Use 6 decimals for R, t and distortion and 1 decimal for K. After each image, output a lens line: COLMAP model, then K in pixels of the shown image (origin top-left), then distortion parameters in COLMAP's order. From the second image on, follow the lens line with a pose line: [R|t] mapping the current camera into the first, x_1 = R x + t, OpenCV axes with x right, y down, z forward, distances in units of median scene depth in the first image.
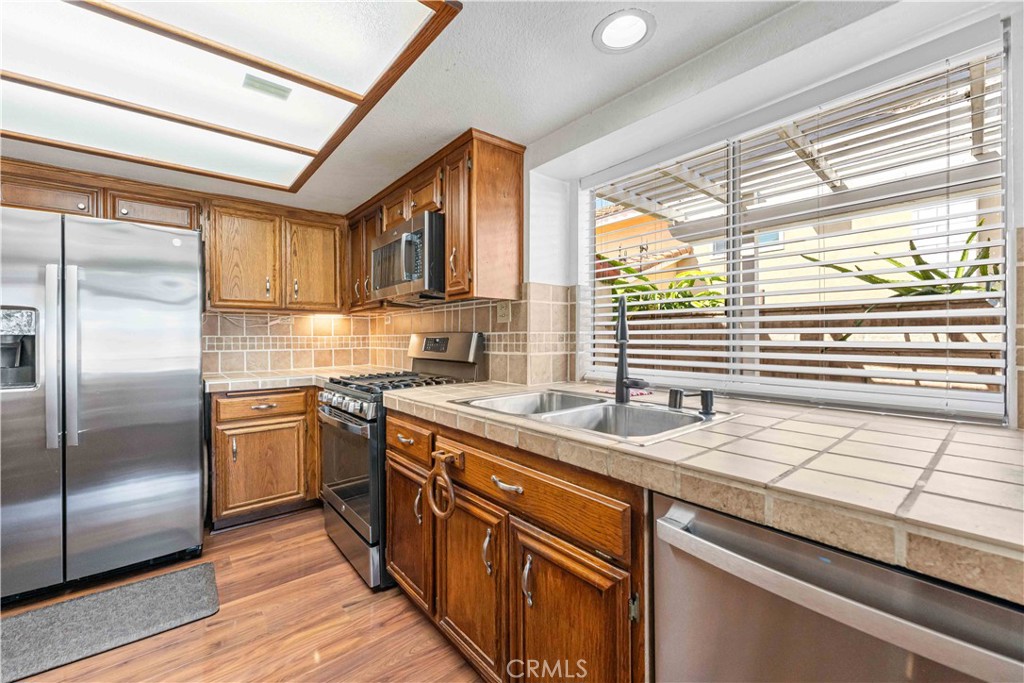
lens RADIAL K [[414.9, 0, 498.4], [0, 414.9, 338.4], [0, 0, 1]] dist [0.000799, -0.000110]
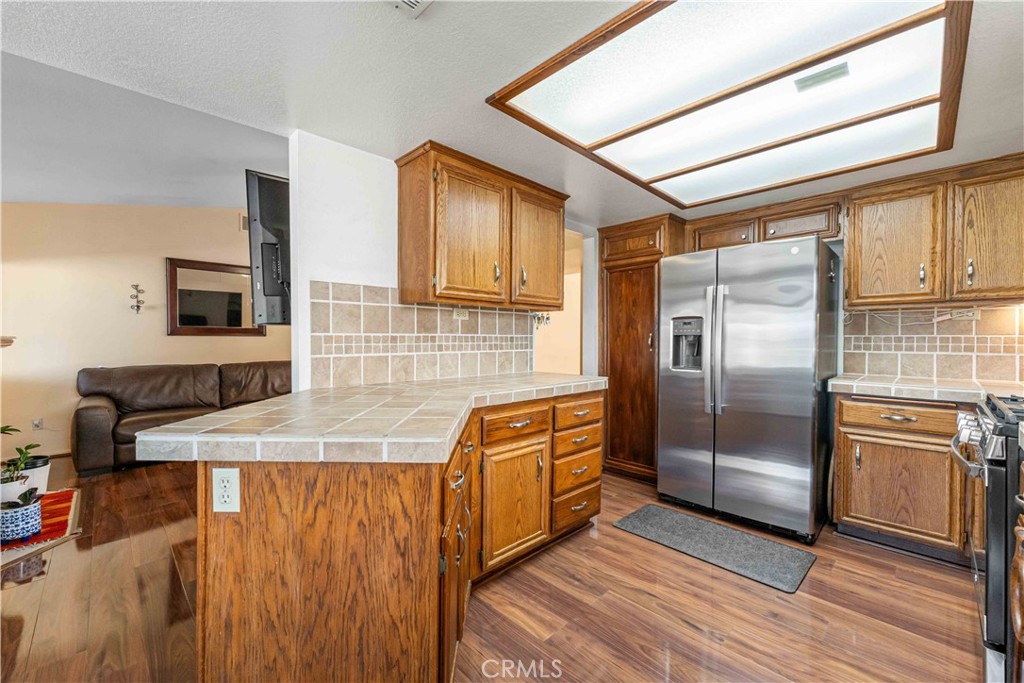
lens RADIAL K [[412.2, 0, 498.7], [0, 412.2, 345.8], [0, 0, 1]] dist [0.001096, -0.000111]
pose [[0.087182, 0.023608, -0.995913, 0.243333], [-0.003770, 0.999720, 0.023369, -0.001808], [0.996185, 0.001717, 0.087247, 0.121591]]
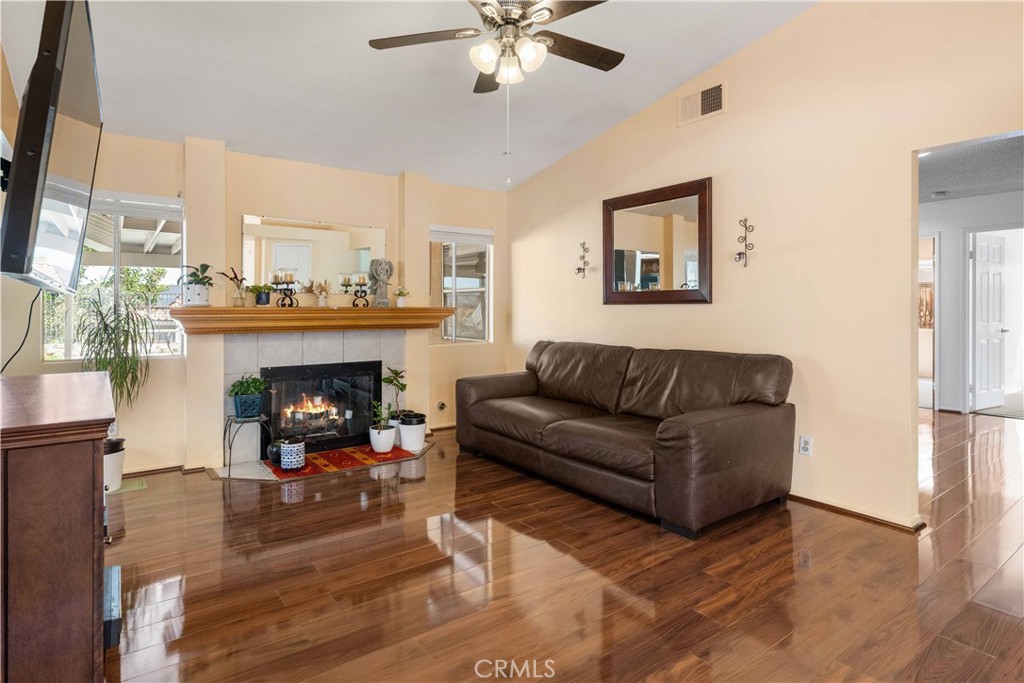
lens RADIAL K [[542.9, 0, 507.3], [0, 542.9, 307.6], [0, 0, 1]] dist [-0.003631, 0.000081]
pose [[-0.999124, 0.007508, 0.041158, -1.745963], [0.007524, 0.999972, 0.000221, 0.004352], [-0.041155, 0.000531, -0.999153, 0.721249]]
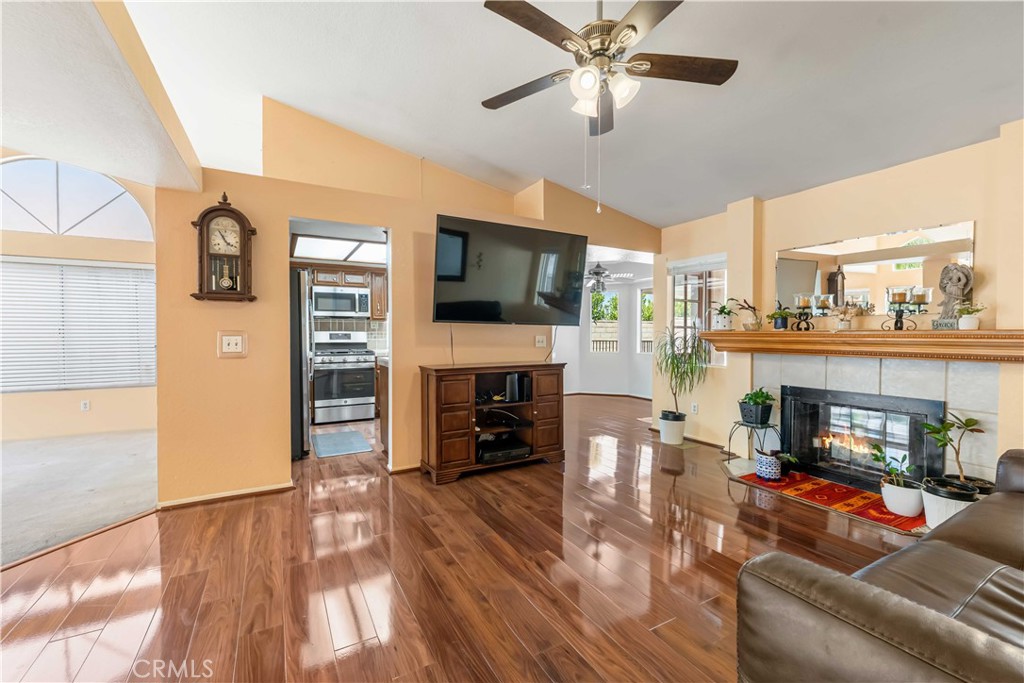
lens RADIAL K [[414.9, 0, 498.4], [0, 414.9, 338.4], [0, 0, 1]] dist [0.000799, -0.000110]
pose [[0.181338, -0.006782, 0.983397, -2.624531], [0.001838, 0.999977, 0.006557, 0.013449], [-0.983419, 0.000618, 0.181347, -0.354667]]
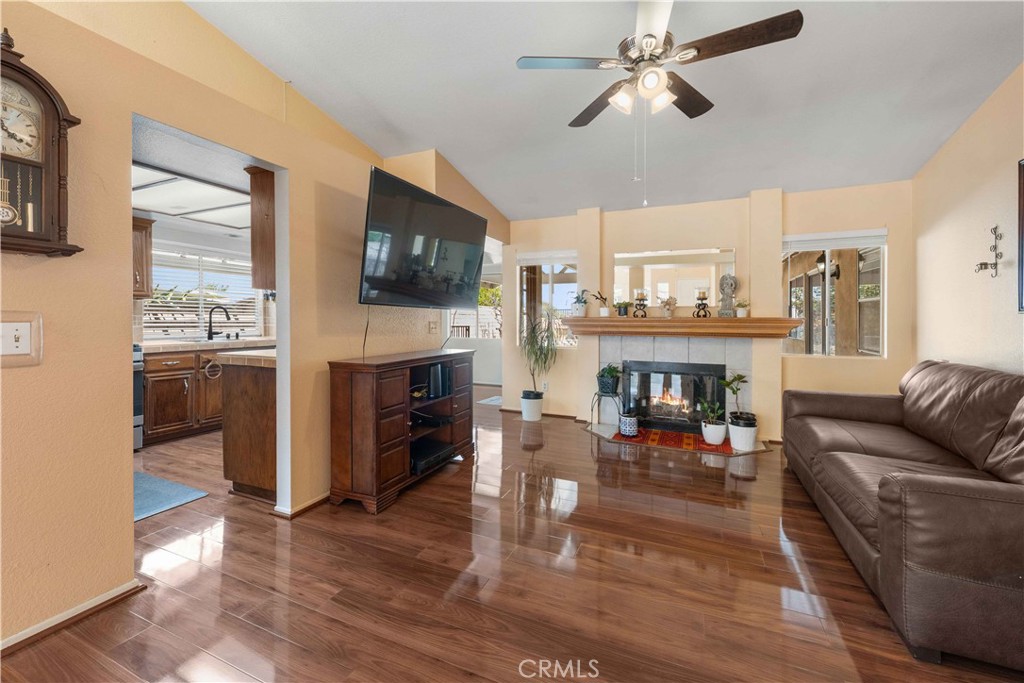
lens RADIAL K [[423.8, 0, 502.7], [0, 423.8, 319.4], [0, 0, 1]] dist [-0.002391, -0.000244]
pose [[-0.451472, 0.004802, 0.892272, -2.418755], [0.002213, 0.999988, -0.004262, 0.013707], [-0.892283, 0.000050, -0.451477, 0.331772]]
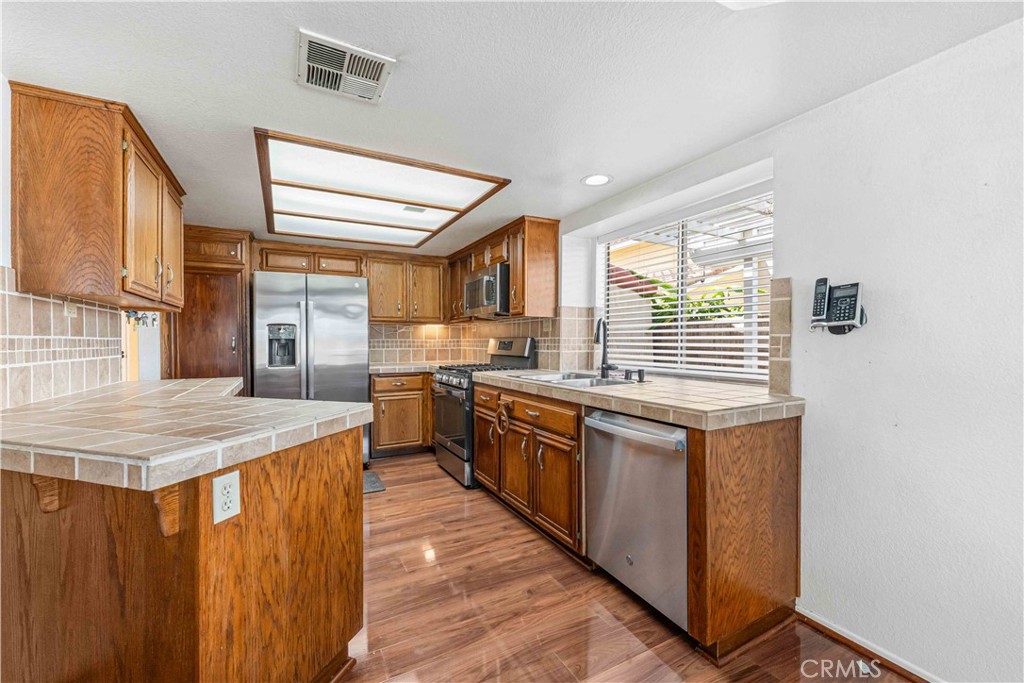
lens RADIAL K [[412.2, 0, 498.7], [0, 412.2, 345.8], [0, 0, 1]] dist [0.001096, -0.000111]
pose [[0.980698, 0.005187, -0.195460, 0.137394], [-0.003224, 0.999941, 0.010356, 0.000430], [0.195502, -0.009526, 0.980657, -0.552994]]
